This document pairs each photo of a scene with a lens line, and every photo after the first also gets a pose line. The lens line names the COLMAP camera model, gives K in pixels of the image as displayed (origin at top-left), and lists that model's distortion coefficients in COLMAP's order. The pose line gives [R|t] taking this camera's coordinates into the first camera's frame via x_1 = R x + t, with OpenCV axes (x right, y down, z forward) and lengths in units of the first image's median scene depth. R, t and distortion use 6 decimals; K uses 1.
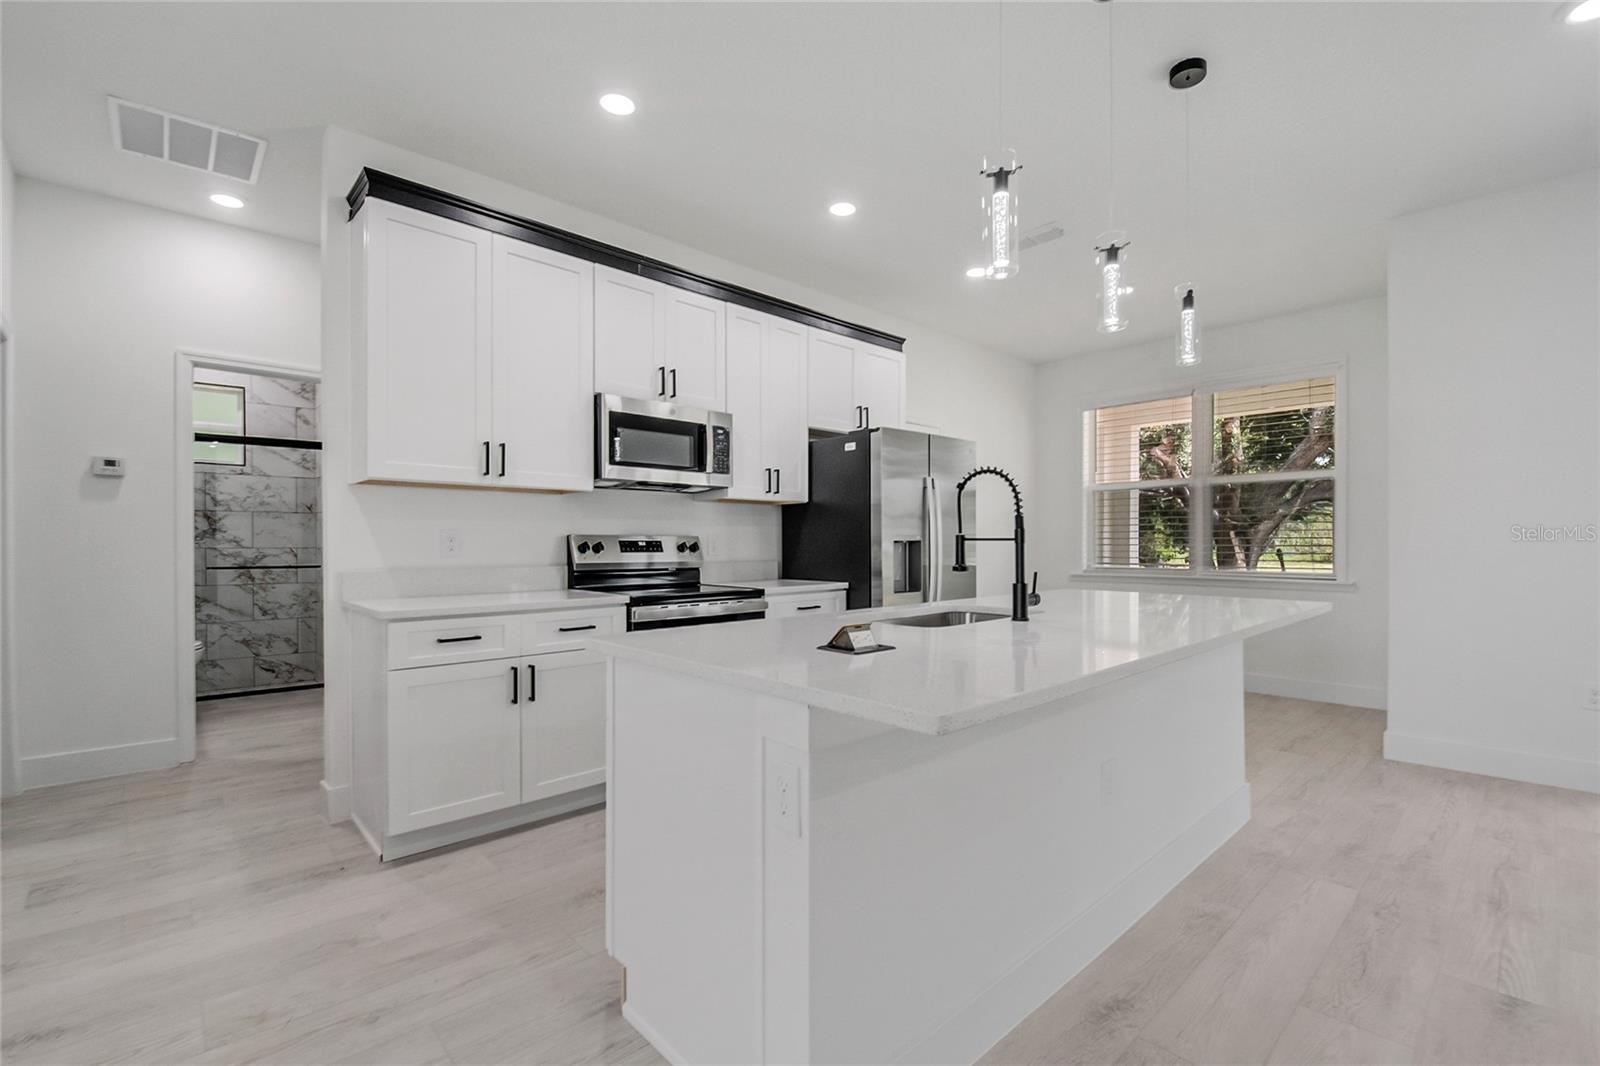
lens RADIAL K [[706.6, 0, 805.9], [0, 706.6, 541.7], [0, 0, 1]] dist [0.012740, -0.014723]
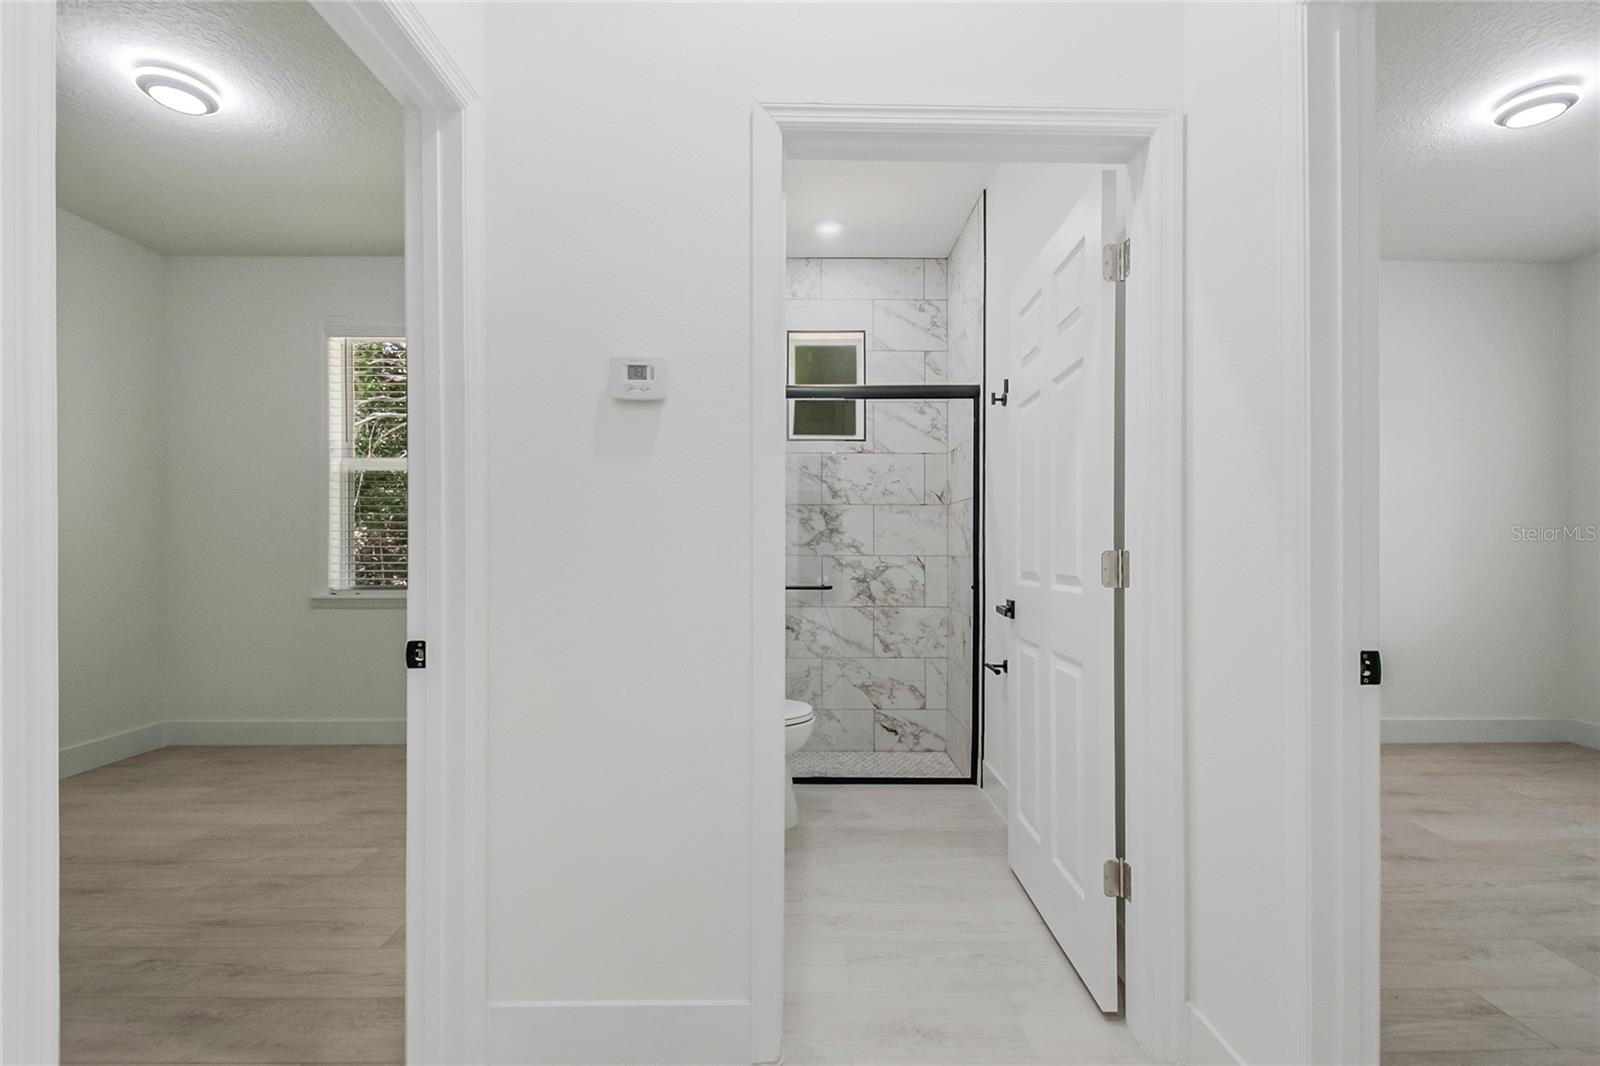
lens RADIAL K [[706.6, 0, 809.8], [0, 706.6, 548.6], [0, 0, 1]] dist [0.012740, -0.014723]
pose [[0.739441, 0.005658, -0.673197, -0.497057], [-0.004483, 0.999984, 0.003480, -0.000581], [0.673206, 0.000445, 0.739455, 0.612188]]
